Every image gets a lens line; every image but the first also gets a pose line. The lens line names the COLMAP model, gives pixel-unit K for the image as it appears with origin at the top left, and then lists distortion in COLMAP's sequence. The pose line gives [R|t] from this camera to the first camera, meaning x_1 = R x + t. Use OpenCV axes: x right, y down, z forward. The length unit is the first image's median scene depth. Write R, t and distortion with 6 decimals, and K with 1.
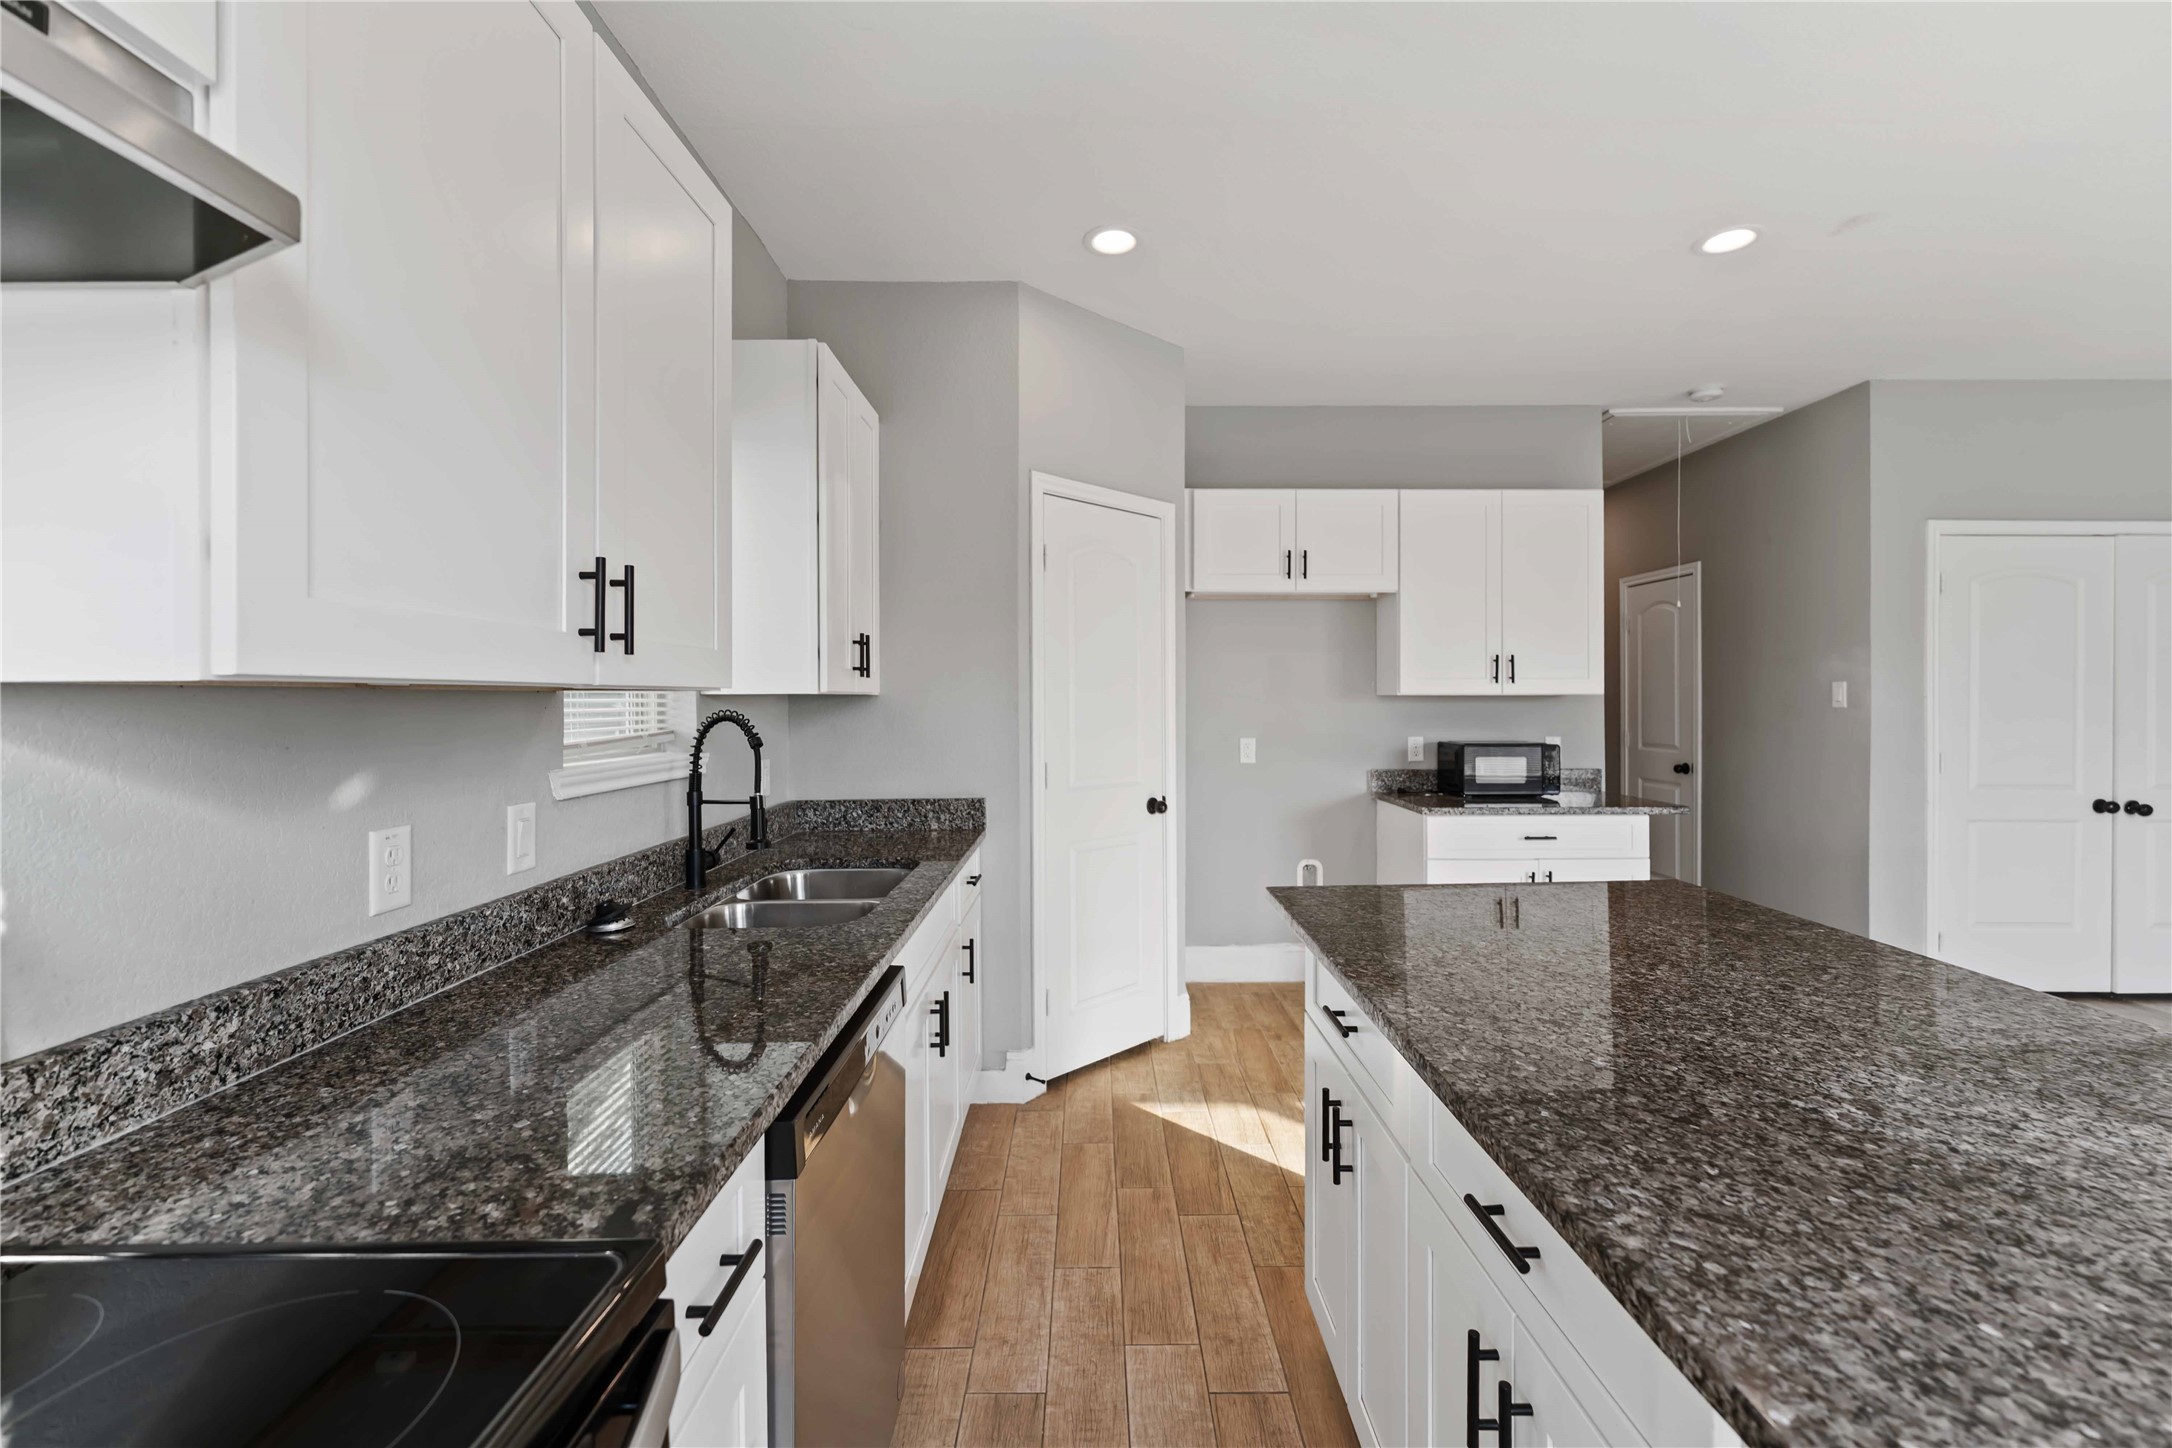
lens RADIAL K [[892.1, 0, 1084.4], [0, 892.1, 702.0], [0, 0, 1]] dist [-0.000114, 0.000014]
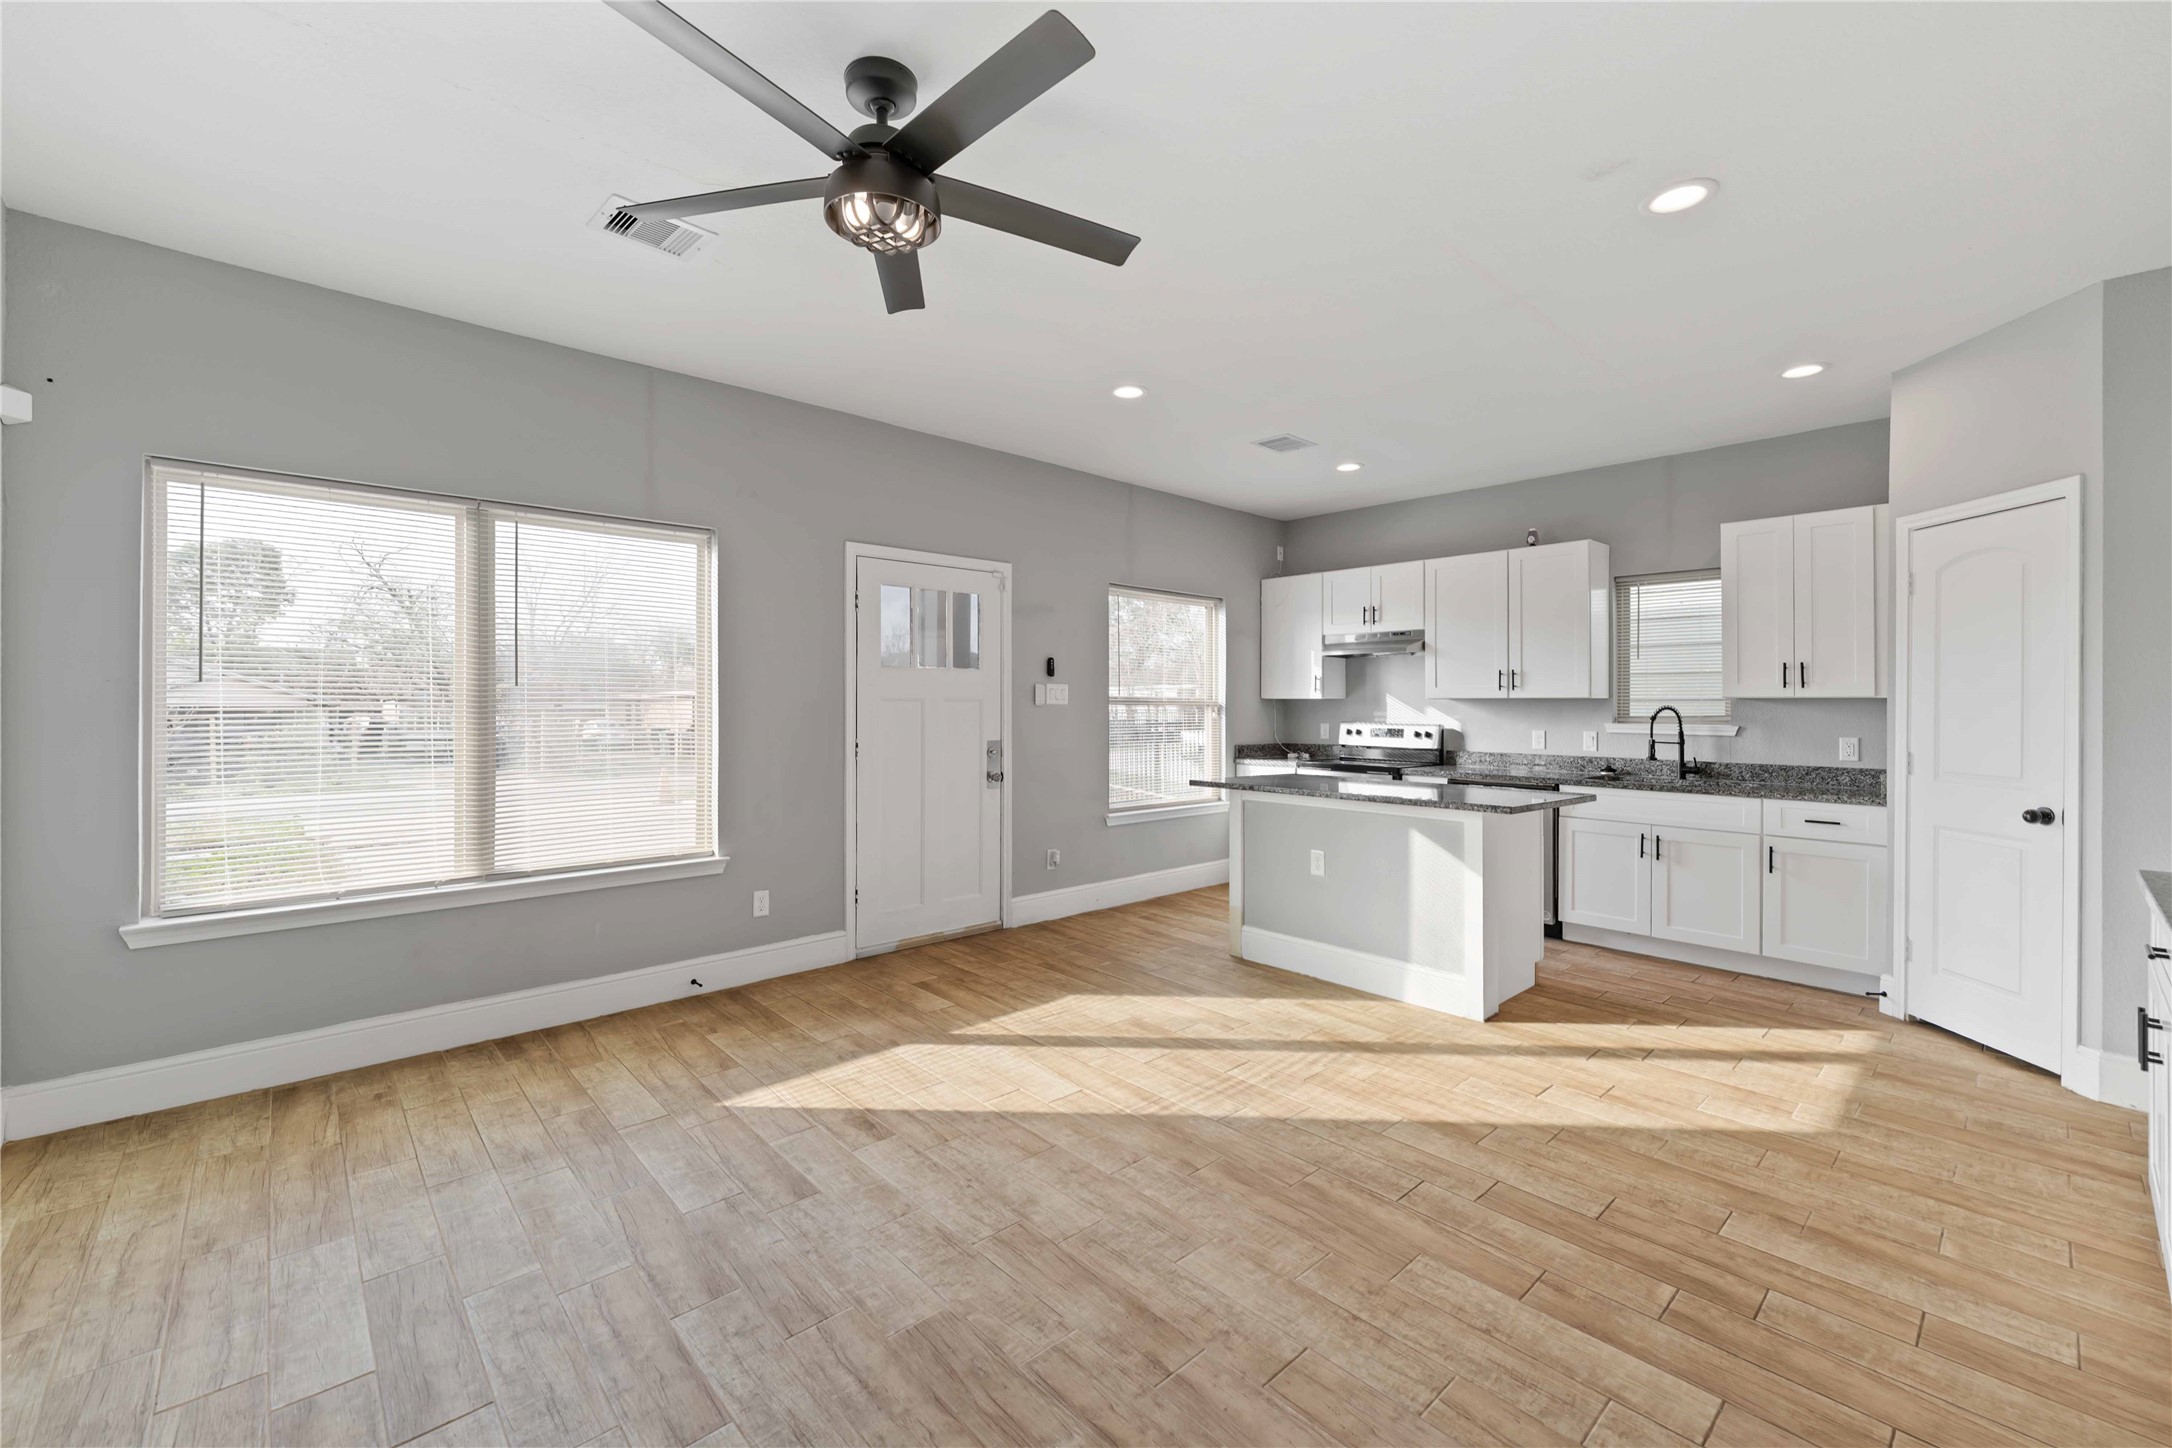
lens RADIAL K [[892.1, 0, 1084.4], [0, 892.1, 702.0], [0, 0, 1]] dist [-0.000114, 0.000014]
pose [[-0.734105, -0.003442, -0.679027, 3.106999], [-0.003668, 0.999993, -0.001104, 0.009950], [0.679026, 0.001680, -0.734112, 2.177761]]
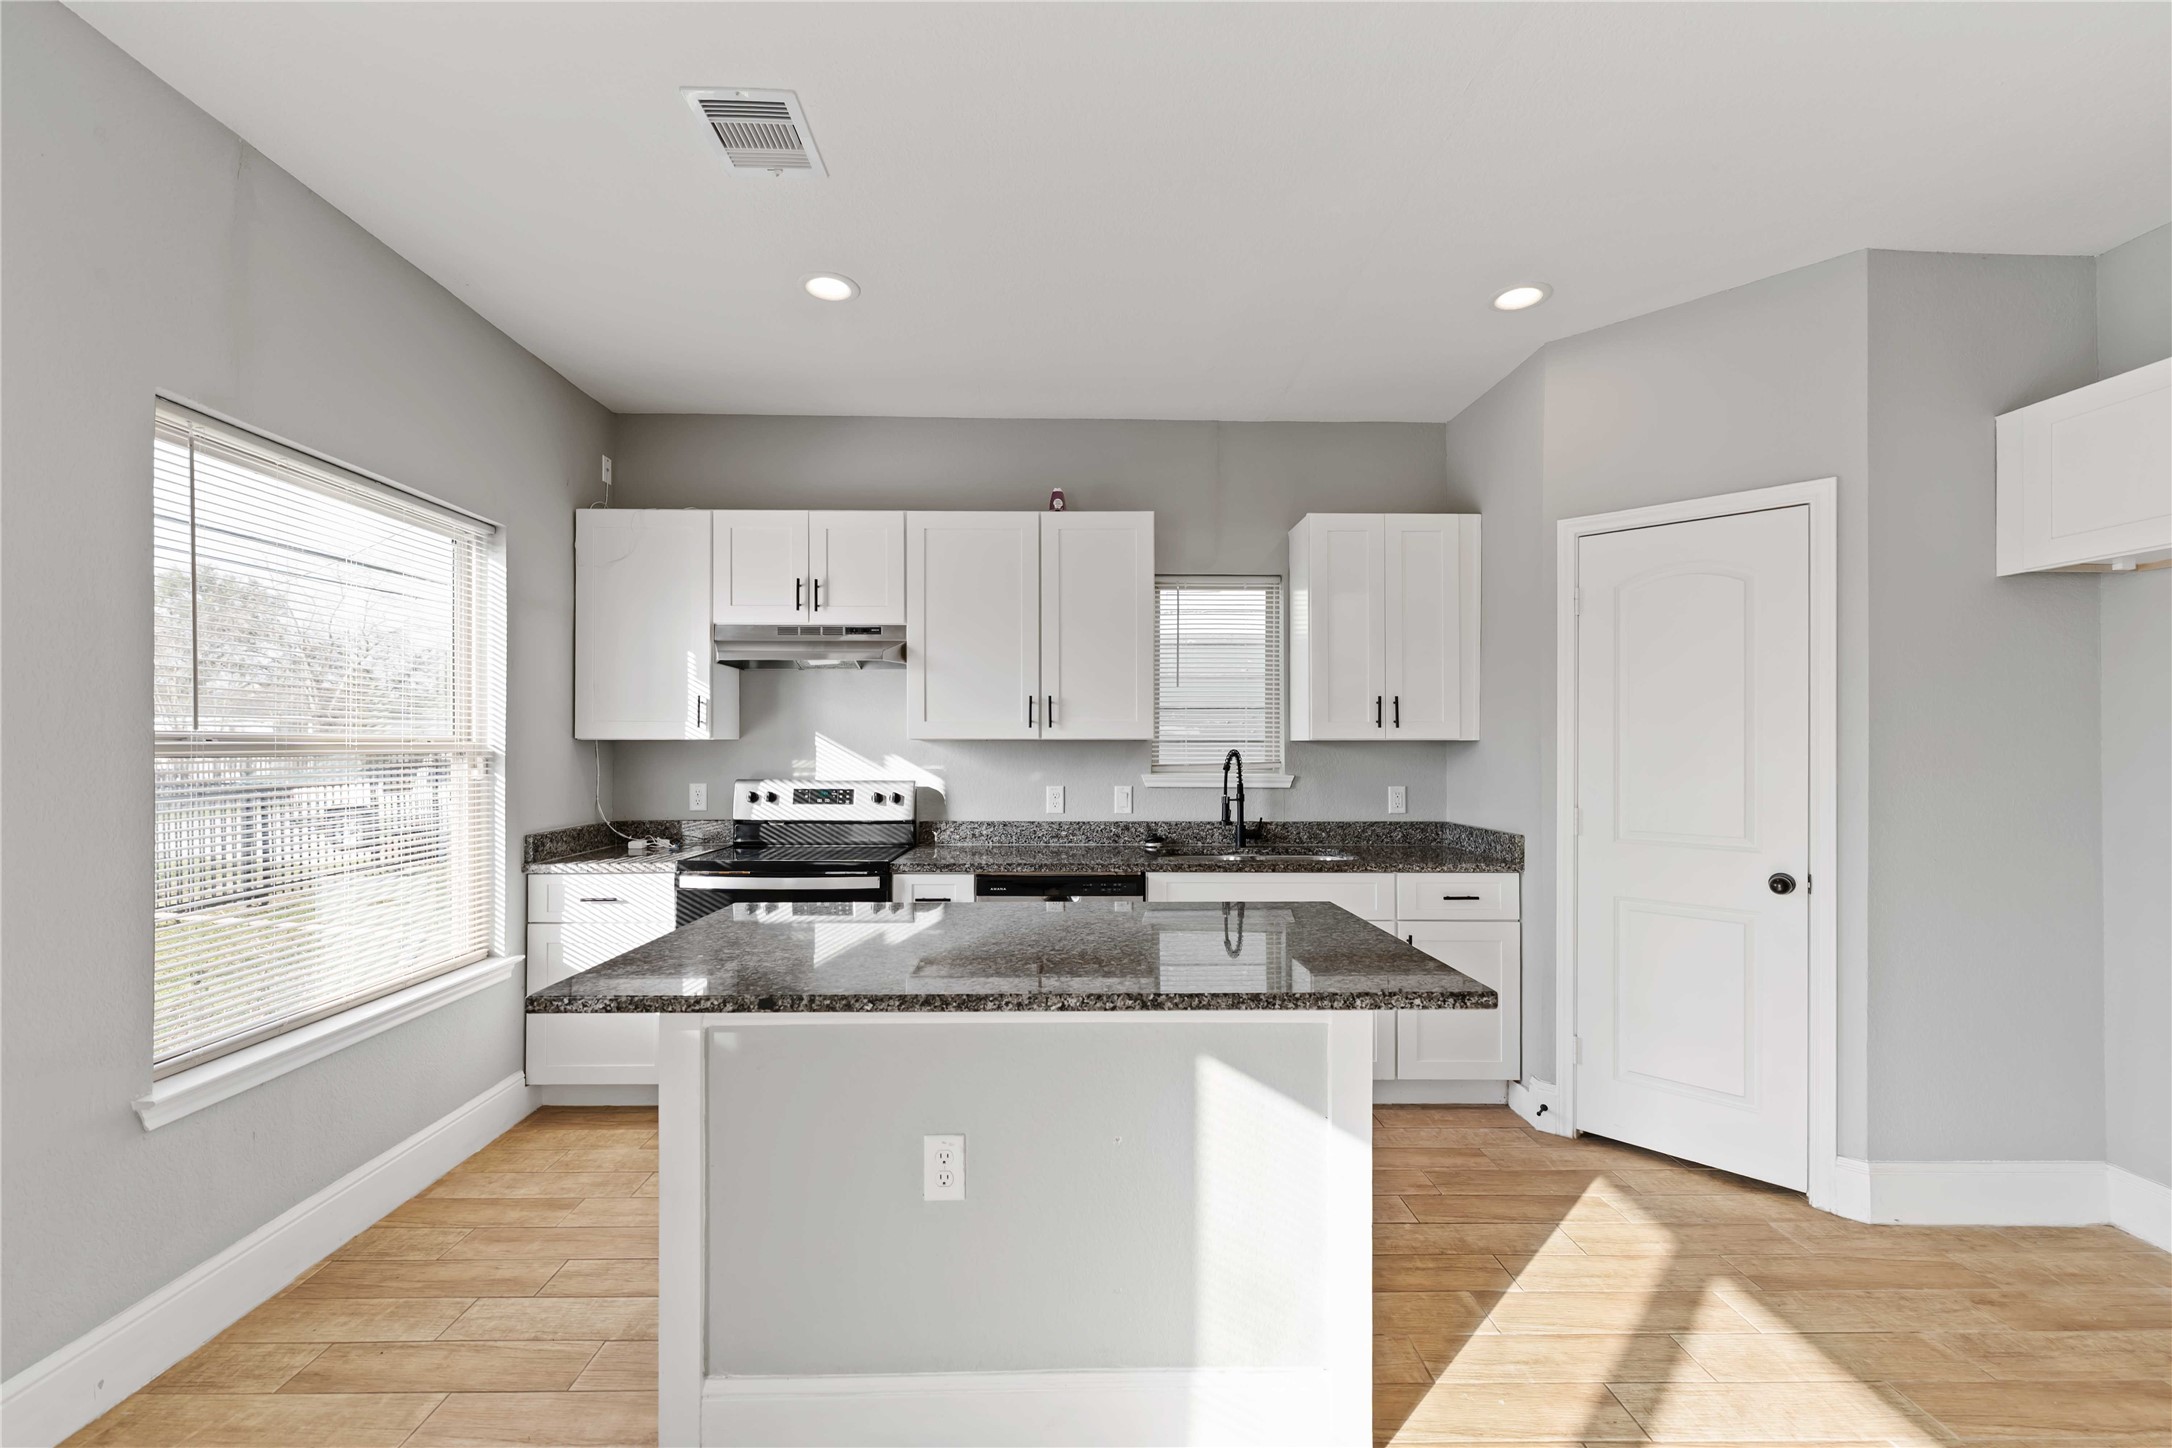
lens RADIAL K [[887.8, 0, 1079.2], [0, 887.8, 739.3], [0, 0, 1]] dist [-0.001012, -0.000012]
pose [[0.018847, -0.004703, -0.999811, 1.799564], [-0.001803, 0.999987, -0.004738, -0.004356], [0.999821, 0.001892, 0.018838, 0.821369]]
